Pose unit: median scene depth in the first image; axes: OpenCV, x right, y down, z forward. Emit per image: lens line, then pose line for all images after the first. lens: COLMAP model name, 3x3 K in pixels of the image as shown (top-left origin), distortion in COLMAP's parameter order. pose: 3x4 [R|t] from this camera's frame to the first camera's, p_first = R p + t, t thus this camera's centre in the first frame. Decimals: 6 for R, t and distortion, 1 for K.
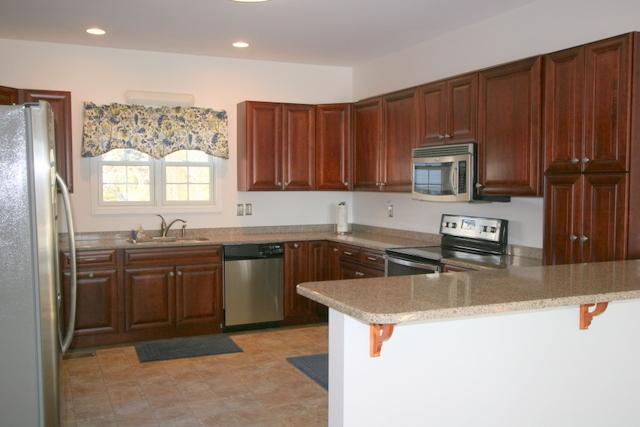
lens RADIAL K [[614.7, 0, 320.0], [0, 614.7, 213.5], [0, 0, 1]] dist [-0.012592, -0.002410]
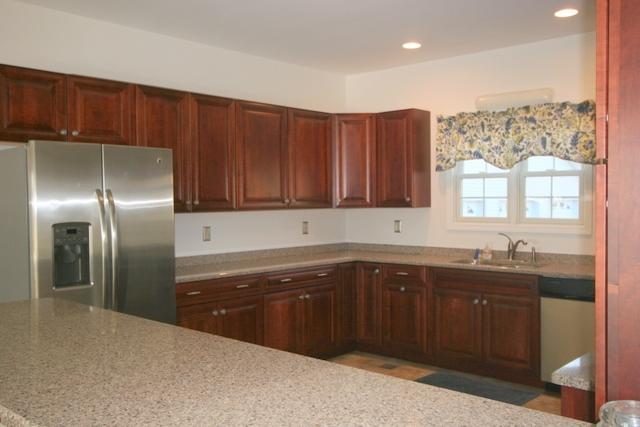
lens RADIAL K [[614.7, 0, 320.0], [0, 614.7, 213.5], [0, 0, 1]] dist [-0.012592, -0.002410]
pose [[0.393463, 0.019423, -0.919135, 0.435002], [-0.037963, 0.999267, 0.004865, -0.020645], [0.918556, 0.032979, 0.393912, 0.420371]]
